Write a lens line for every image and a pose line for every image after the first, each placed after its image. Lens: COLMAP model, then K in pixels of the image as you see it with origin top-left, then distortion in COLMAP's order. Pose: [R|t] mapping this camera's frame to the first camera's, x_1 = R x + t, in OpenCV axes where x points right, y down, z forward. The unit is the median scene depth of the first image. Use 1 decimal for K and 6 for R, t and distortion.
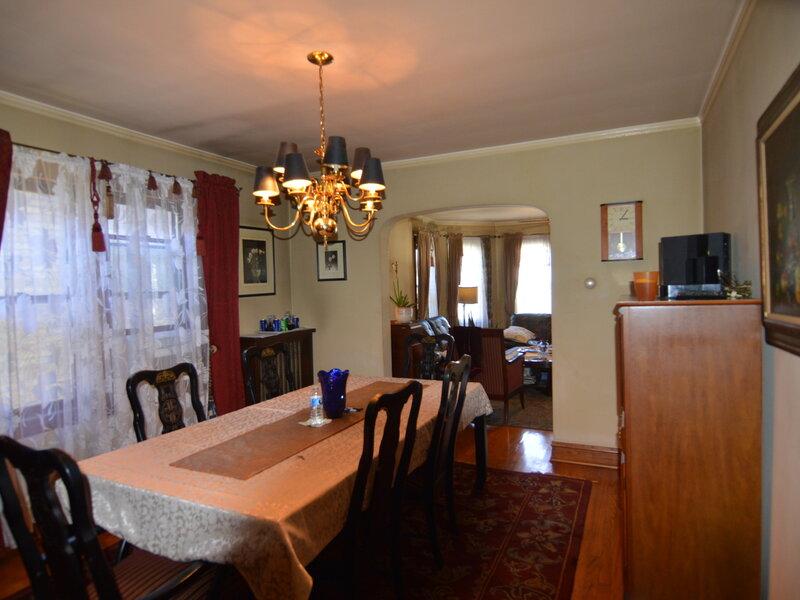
lens RADIAL K [[488.6, 0, 400.0], [0, 488.6, 300.0], [0, 0, 1]] dist [-0.003605, -0.005485]
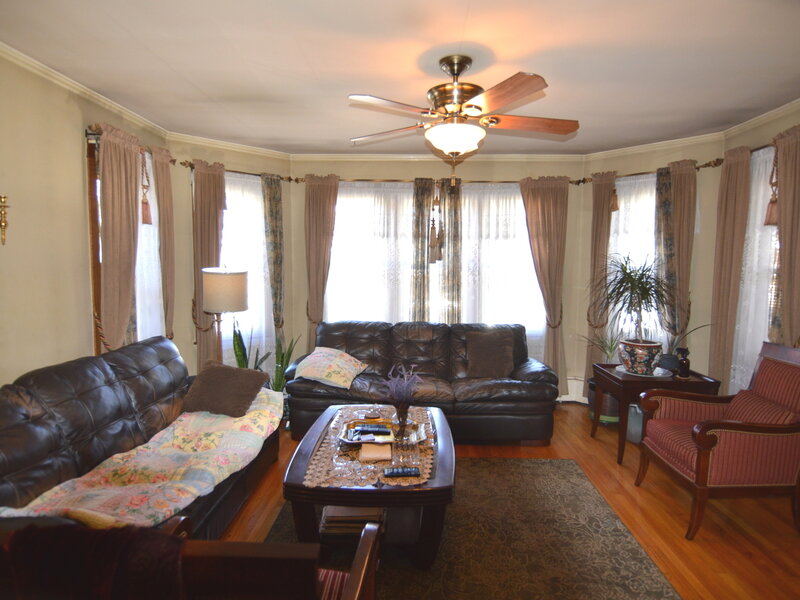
lens RADIAL K [[488.6, 0, 400.0], [0, 488.6, 300.0], [0, 0, 1]] dist [-0.003605, -0.005485]
pose [[0.911585, 0.005760, 0.411070, 0.086087], [-0.022818, 0.999069, 0.036604, -0.019180], [-0.410477, -0.042747, 0.910868, 0.460846]]
